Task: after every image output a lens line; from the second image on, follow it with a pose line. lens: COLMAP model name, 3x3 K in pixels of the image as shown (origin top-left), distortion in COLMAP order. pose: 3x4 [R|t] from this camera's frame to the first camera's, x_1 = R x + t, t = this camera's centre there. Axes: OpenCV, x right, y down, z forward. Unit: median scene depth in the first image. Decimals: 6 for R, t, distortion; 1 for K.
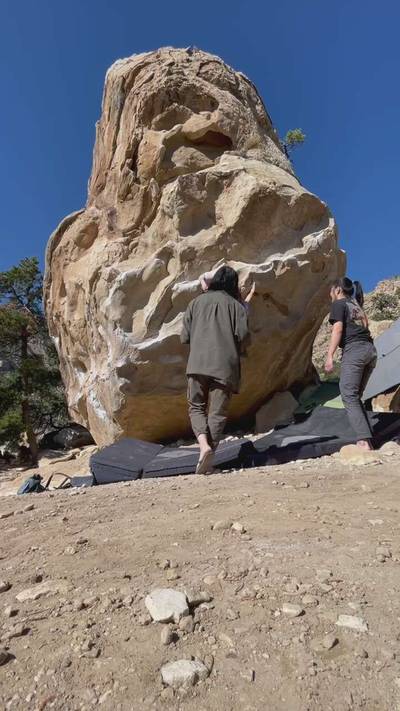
lens RADIAL K [[324.2, 0, 200.3], [0, 324.2, 352.3], [0, 0, 1]] dist [0.001786, 0.001397]
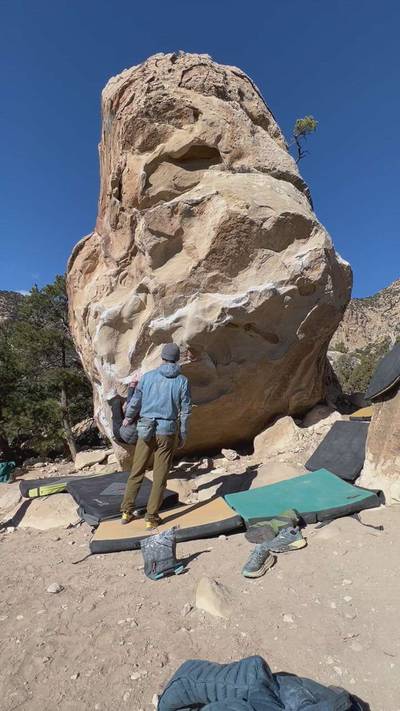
lens RADIAL K [[324.2, 0, 200.3], [0, 324.2, 352.3], [0, 0, 1]] dist [0.001786, 0.001397]
pose [[0.977806, -0.024865, -0.208033, 0.239287], [0.039391, 0.997043, 0.065978, -0.150677], [0.205778, -0.072708, 0.975894, 0.040488]]
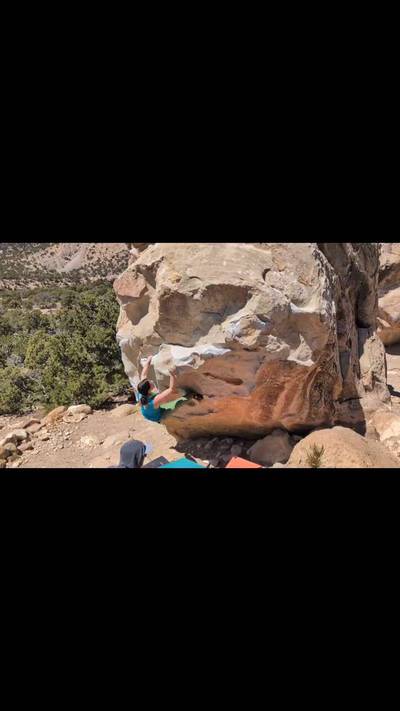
lens RADIAL K [[363.0, 0, 196.7], [0, 363.0, 354.2], [0, 0, 1]] dist [0.001348, -0.000013]
pose [[0.711150, 0.136068, -0.689747, 0.898368], [0.164742, 0.921524, 0.351645, -0.591238], [0.683466, -0.363702, 0.632926, 0.231045]]
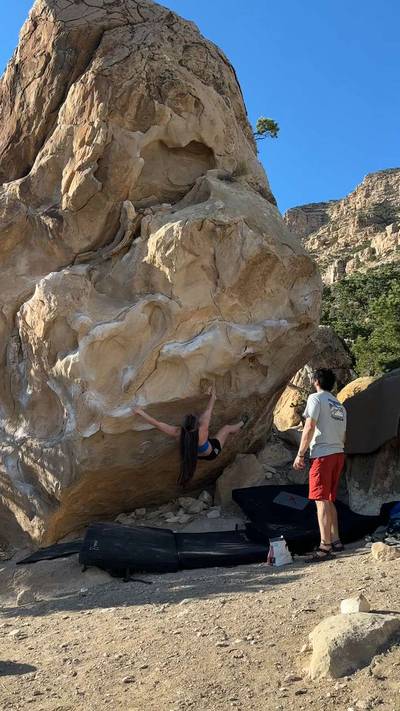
lens RADIAL K [[605.6, 0, 198.0], [0, 605.6, 353.2], [0, 0, 1]] dist [0.137393, -0.246980]
pose [[0.931249, 0.042439, 0.361903, -0.508251], [-0.065047, 0.996603, 0.050512, -0.240761], [-0.358530, -0.070580, 0.930846, -0.487303]]
